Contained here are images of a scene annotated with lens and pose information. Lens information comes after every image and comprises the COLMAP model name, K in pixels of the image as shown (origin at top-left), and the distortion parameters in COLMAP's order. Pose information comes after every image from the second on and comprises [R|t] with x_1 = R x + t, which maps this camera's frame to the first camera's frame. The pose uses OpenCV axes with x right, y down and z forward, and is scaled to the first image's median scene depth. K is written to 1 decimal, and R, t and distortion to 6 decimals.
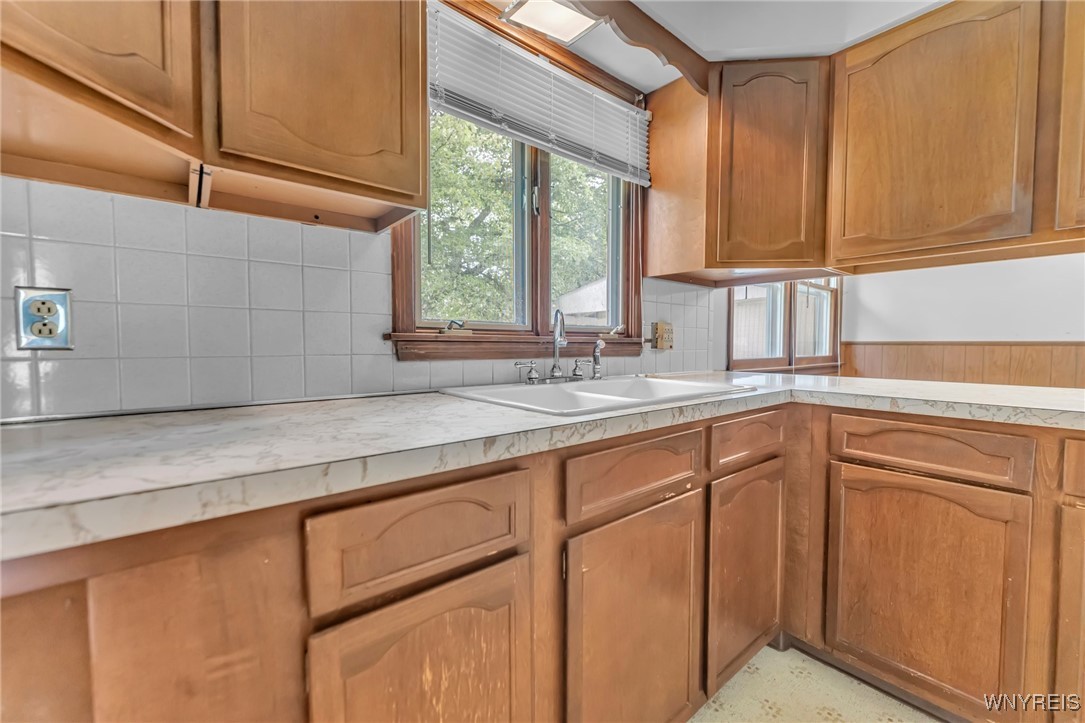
lens RADIAL K [[447.1, 0, 545.7], [0, 447.1, 362.0], [0, 0, 1]] dist [-0.010040, 0.000237]
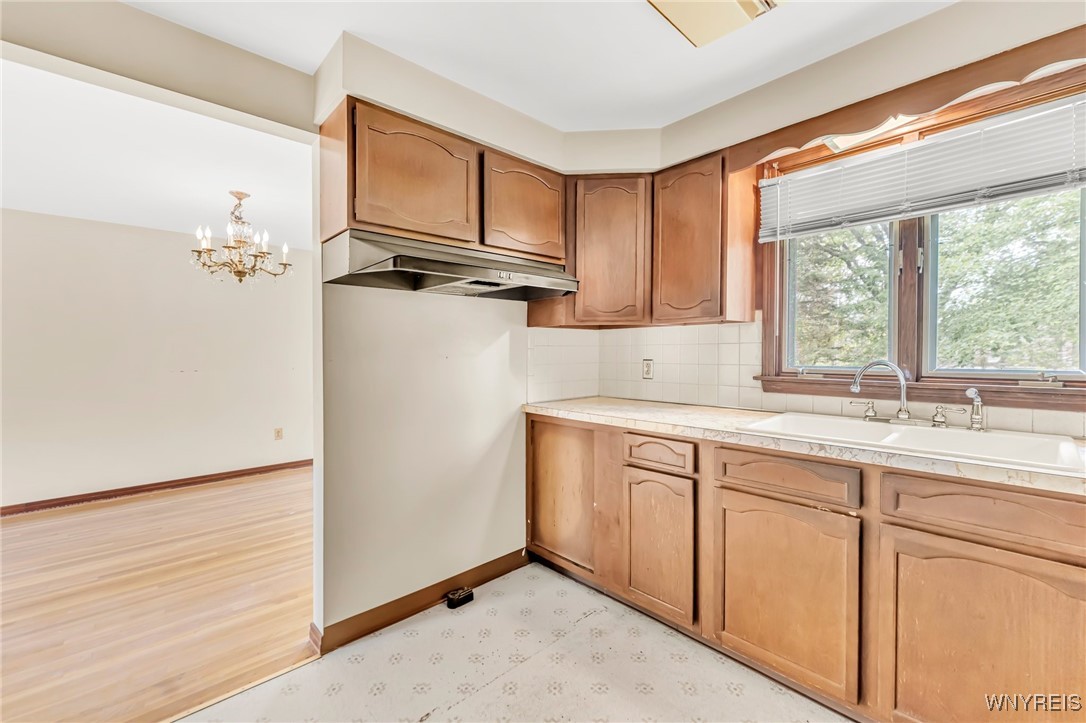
lens RADIAL K [[436.9, 0, 541.5], [0, 436.9, 353.7], [0, 0, 1]] dist [-0.000262, 0.000216]
pose [[0.051452, 0.002939, -0.998671, 1.095576], [-0.034062, 0.999419, 0.001187, -0.102725], [0.998094, 0.033956, 0.051522, 0.036830]]
